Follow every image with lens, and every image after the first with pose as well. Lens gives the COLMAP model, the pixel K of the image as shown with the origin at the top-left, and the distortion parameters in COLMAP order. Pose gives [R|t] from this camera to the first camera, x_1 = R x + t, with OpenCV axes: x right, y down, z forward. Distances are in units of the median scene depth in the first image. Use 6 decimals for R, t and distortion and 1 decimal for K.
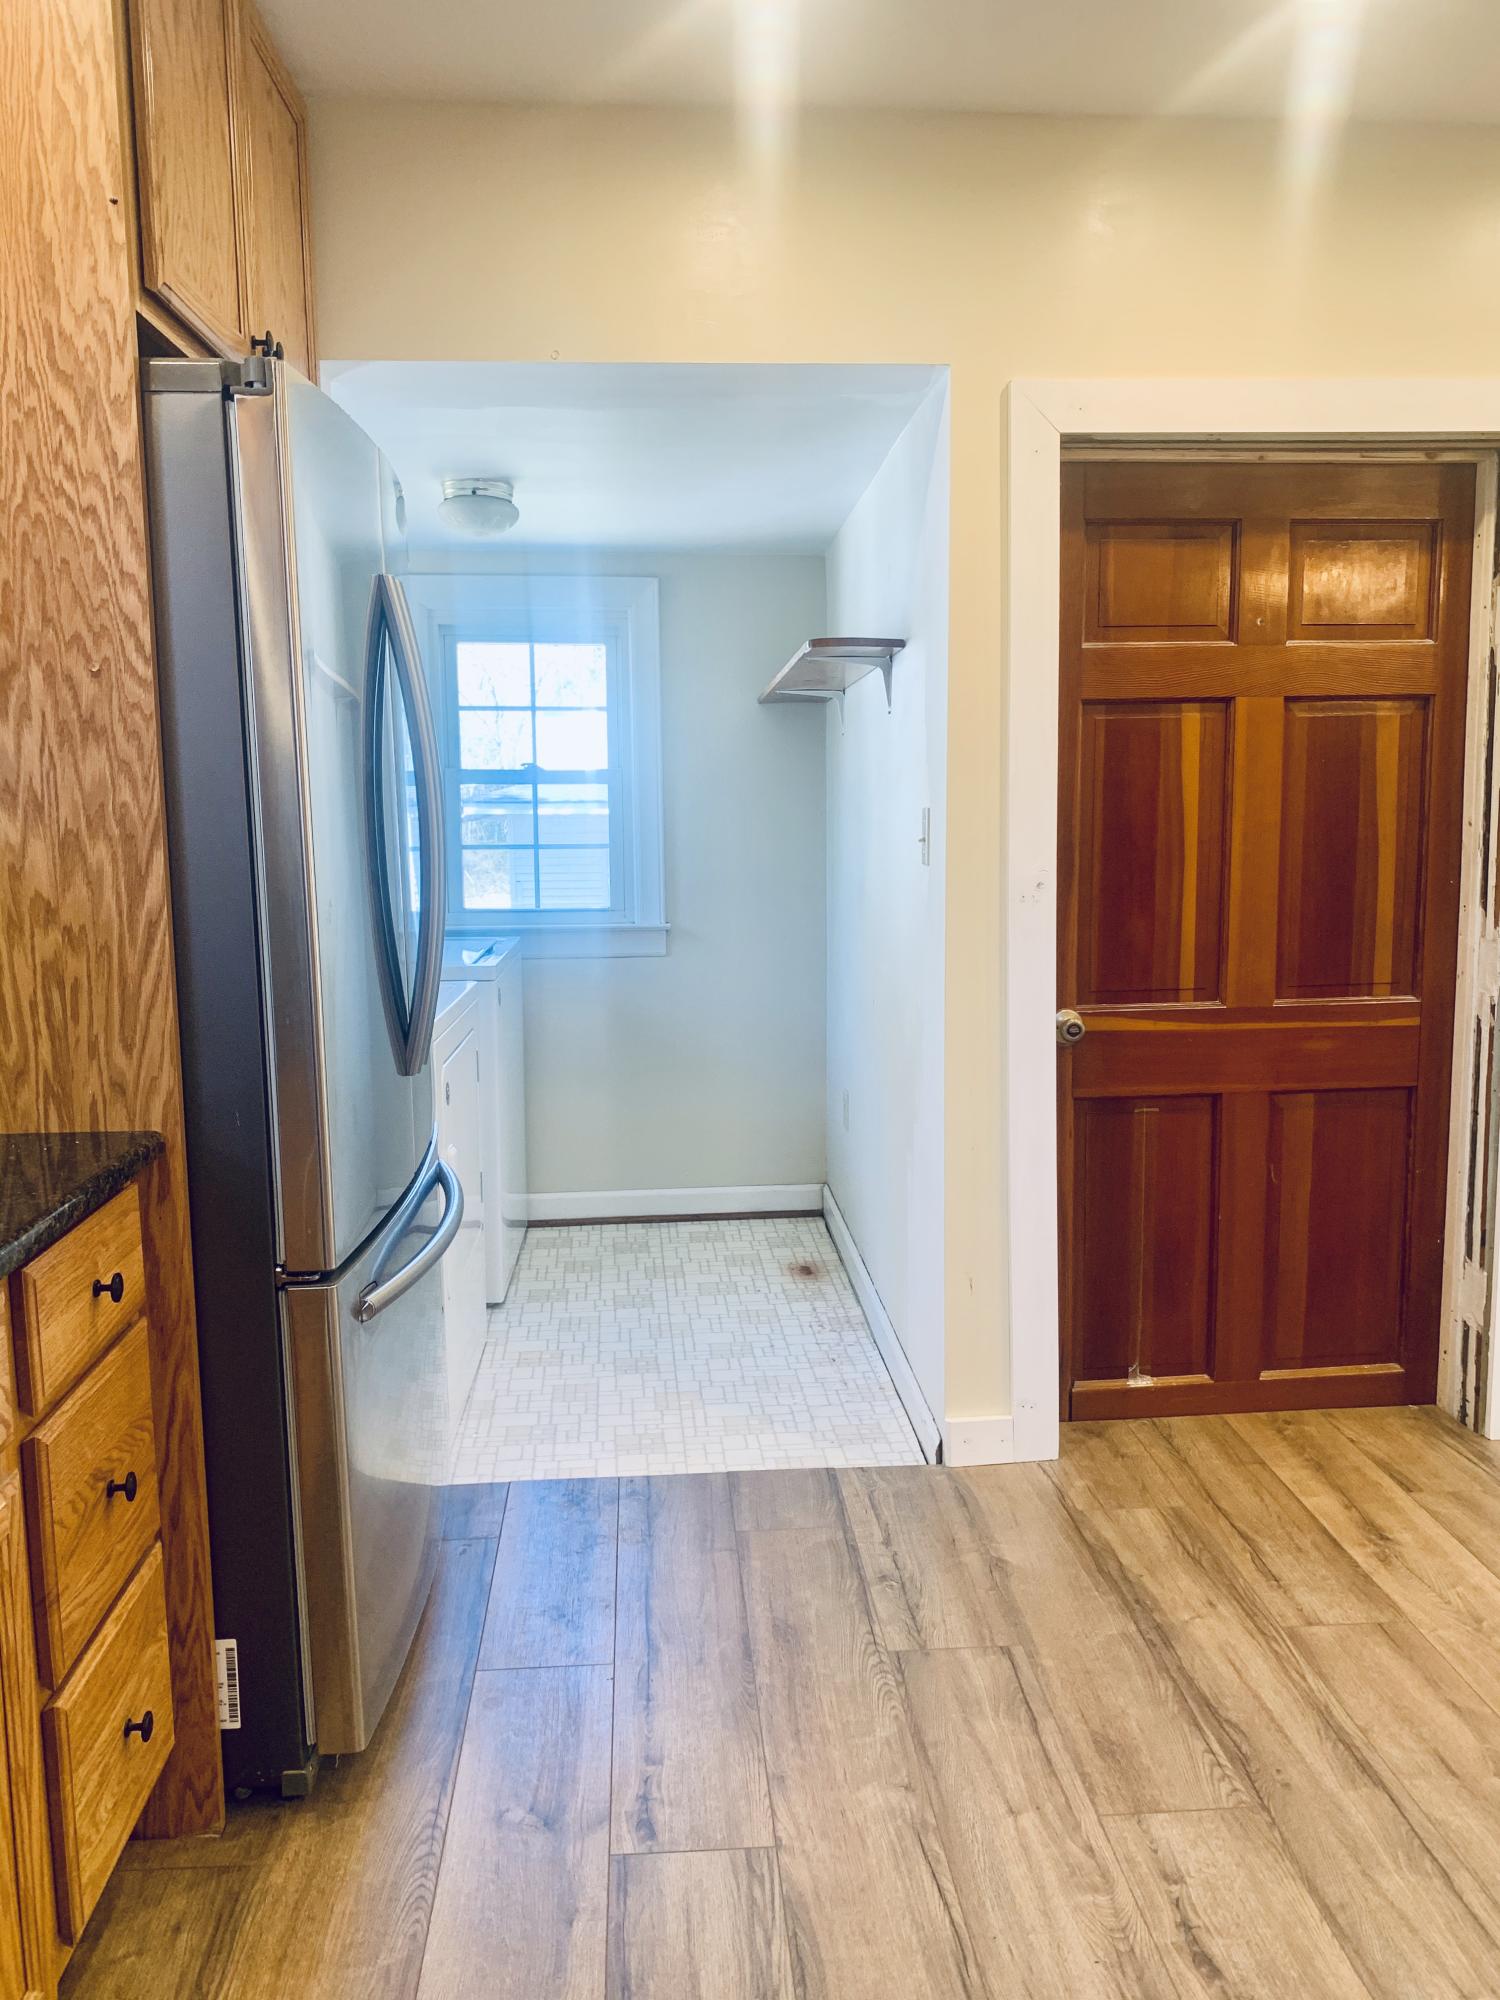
lens RADIAL K [[1554.1, 0, 770.3], [0, 1554.1, 1000.6], [0, 0, 1]] dist [0.047624, -0.047421]
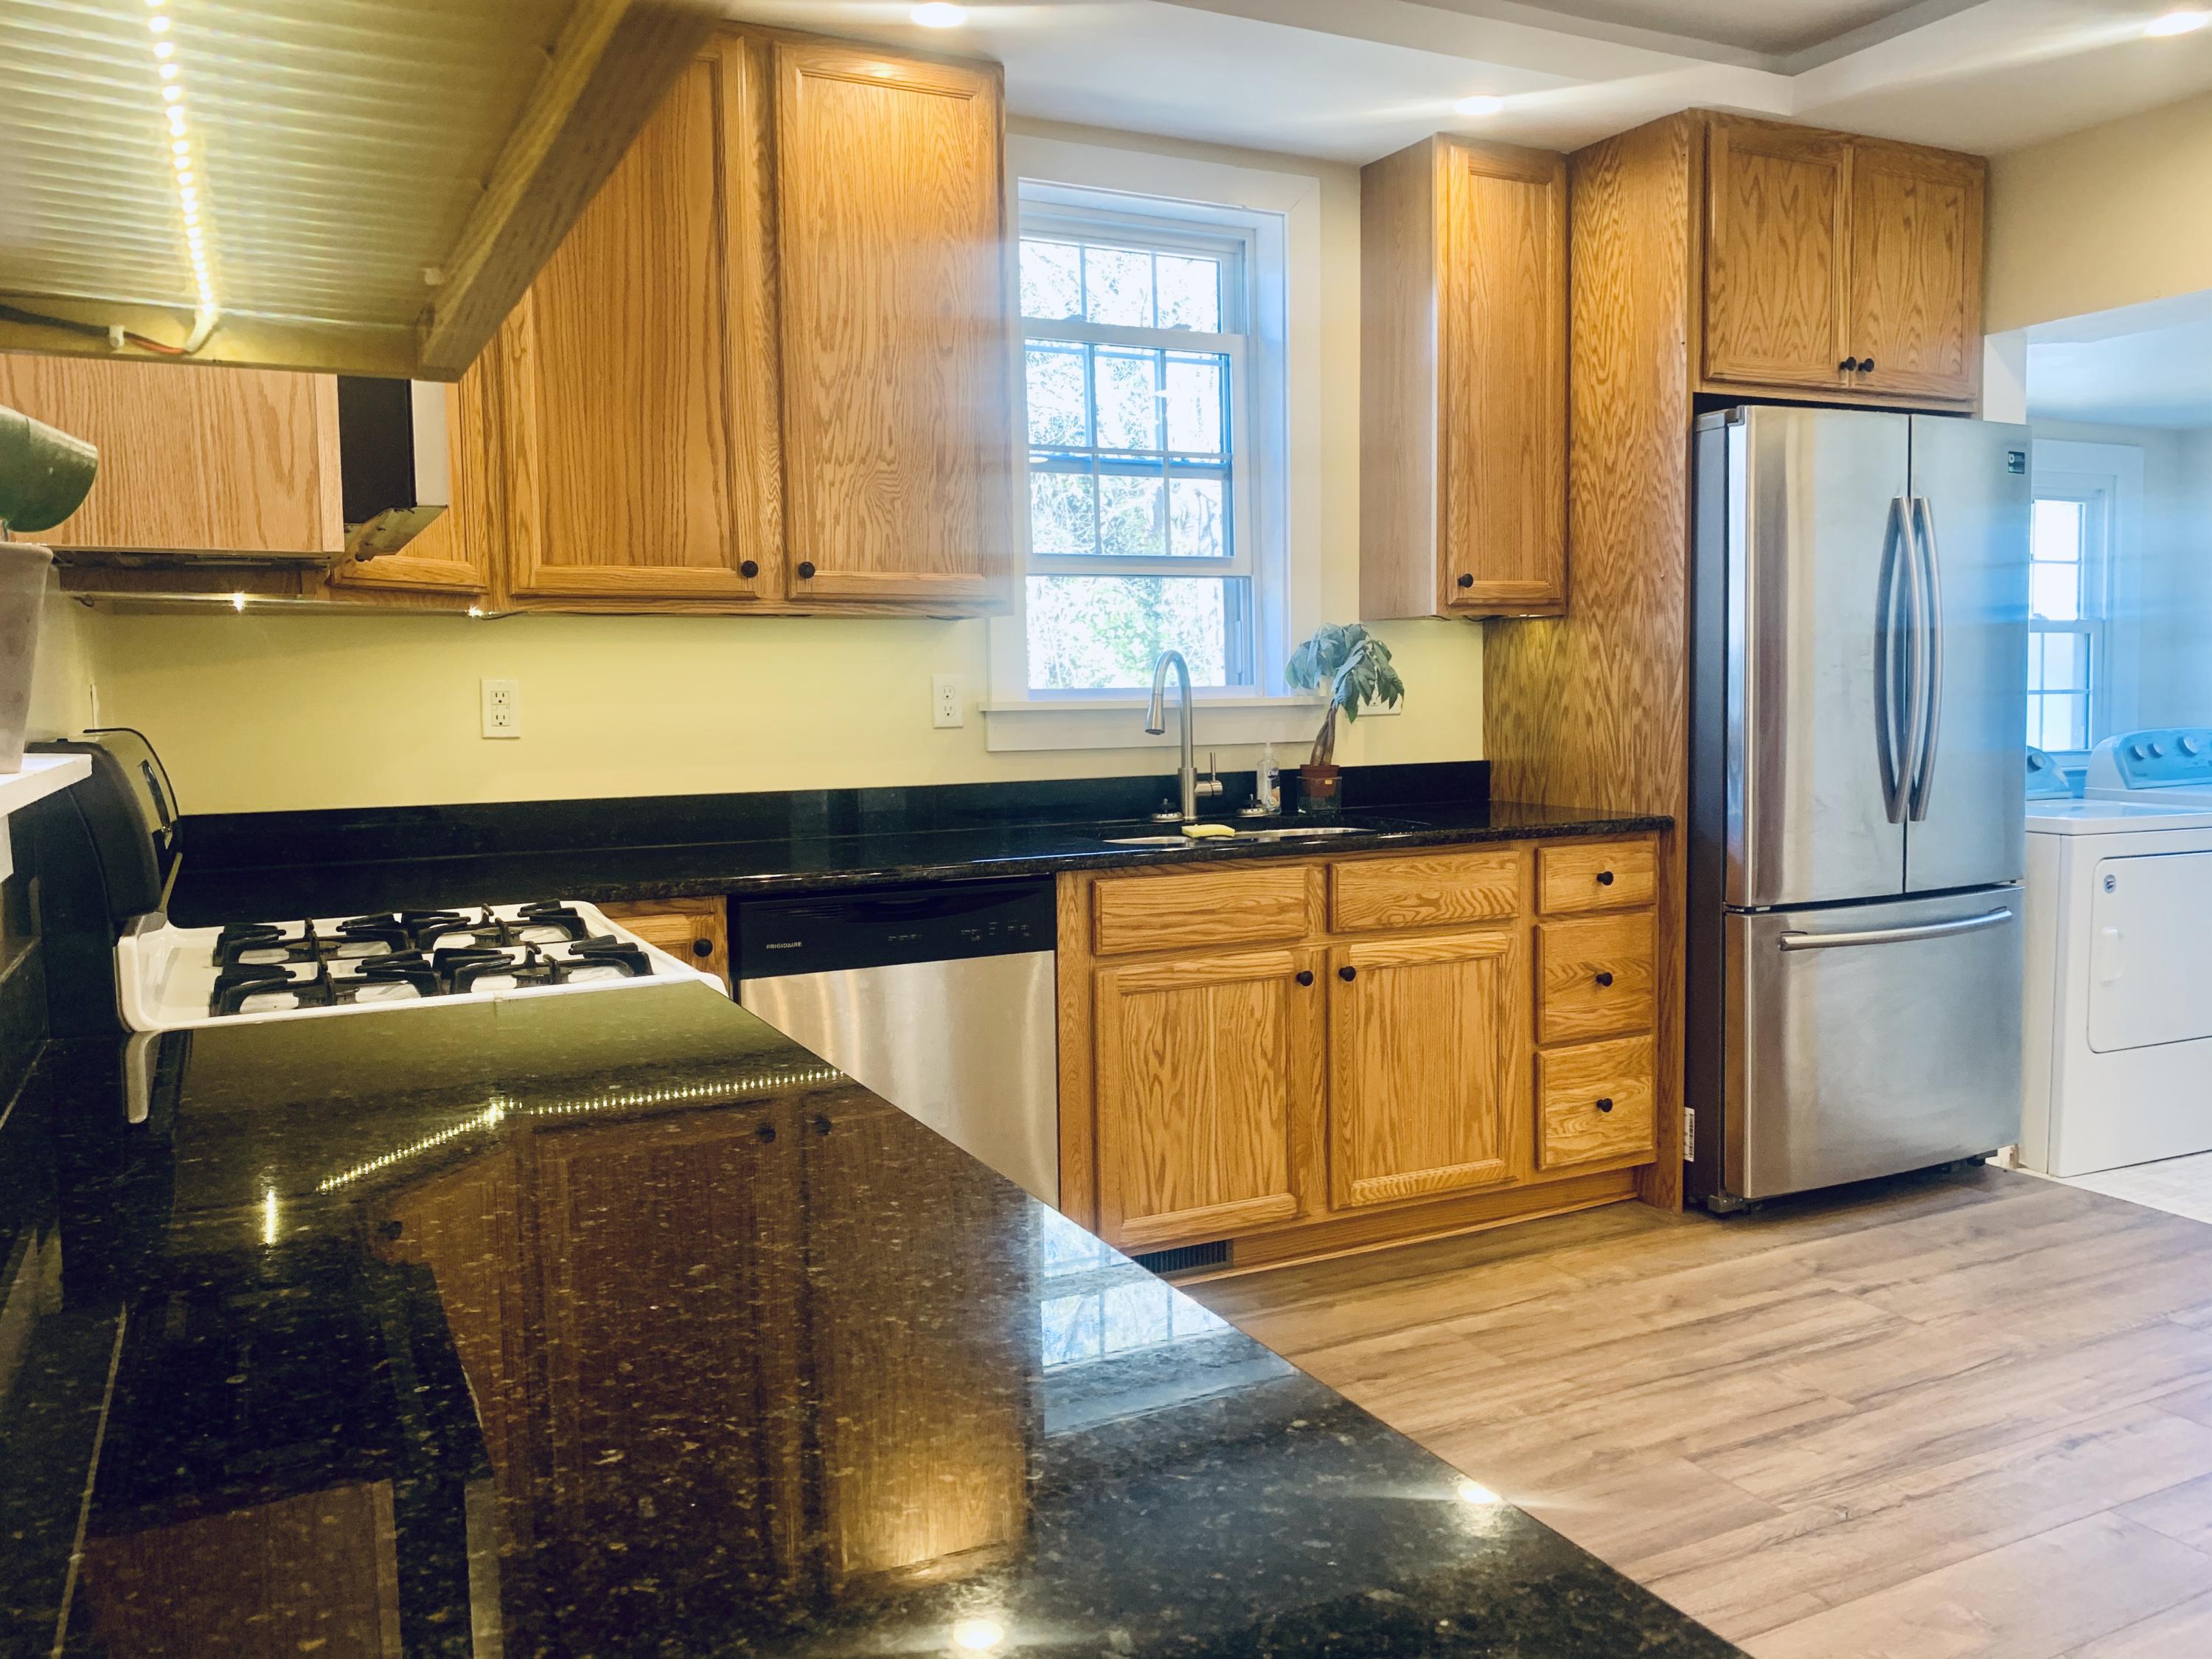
lens RADIAL K [[1718.8, 0, 1089.4], [0, 1718.8, 845.2], [0, 0, 1]] dist [0.047624, -0.047421]
pose [[0.374255, 0.093725, -0.922577, 0.819706], [-0.115843, 0.991811, 0.053765, 0.056056], [0.920062, 0.086752, 0.382047, -0.284964]]
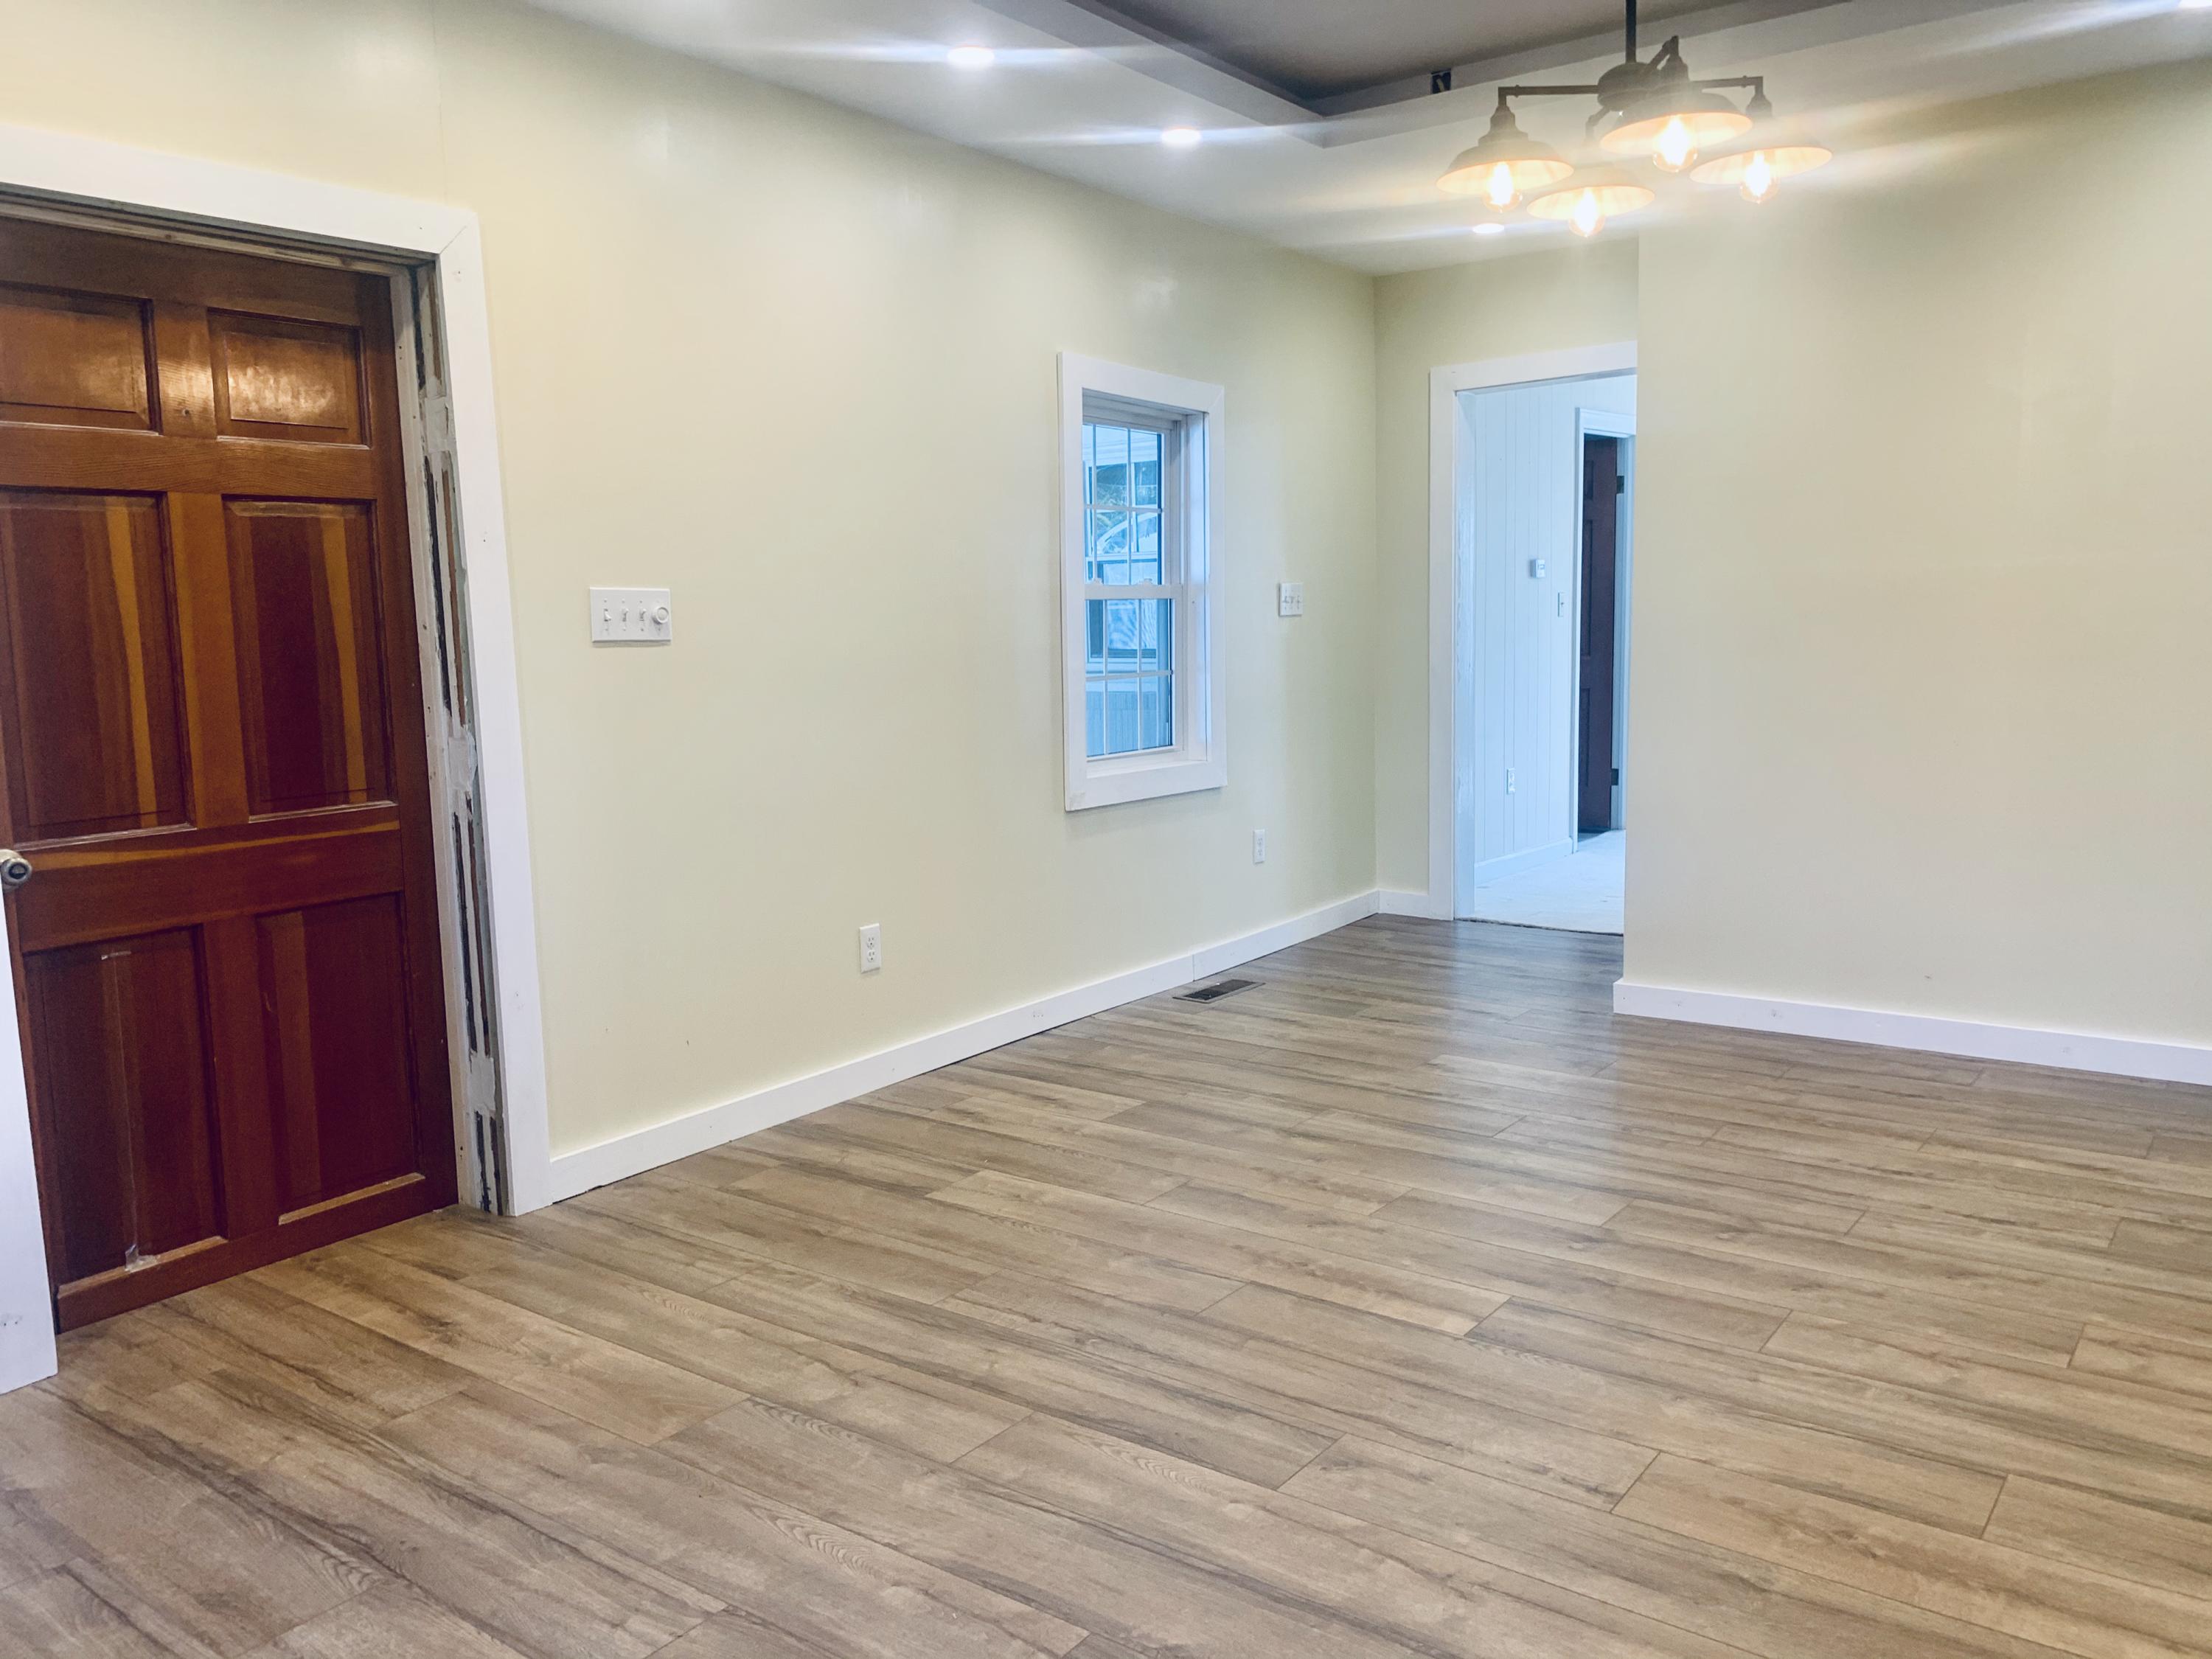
lens RADIAL K [[1718.8, 0, 1116.8], [0, 1718.8, 817.7], [0, 0, 1]] dist [0.047624, -0.047421]
pose [[0.660484, -0.098357, 0.744370, -0.115699], [0.119054, 0.992560, 0.025513, 0.037981], [-0.741341, 0.071769, 0.667280, -0.088750]]
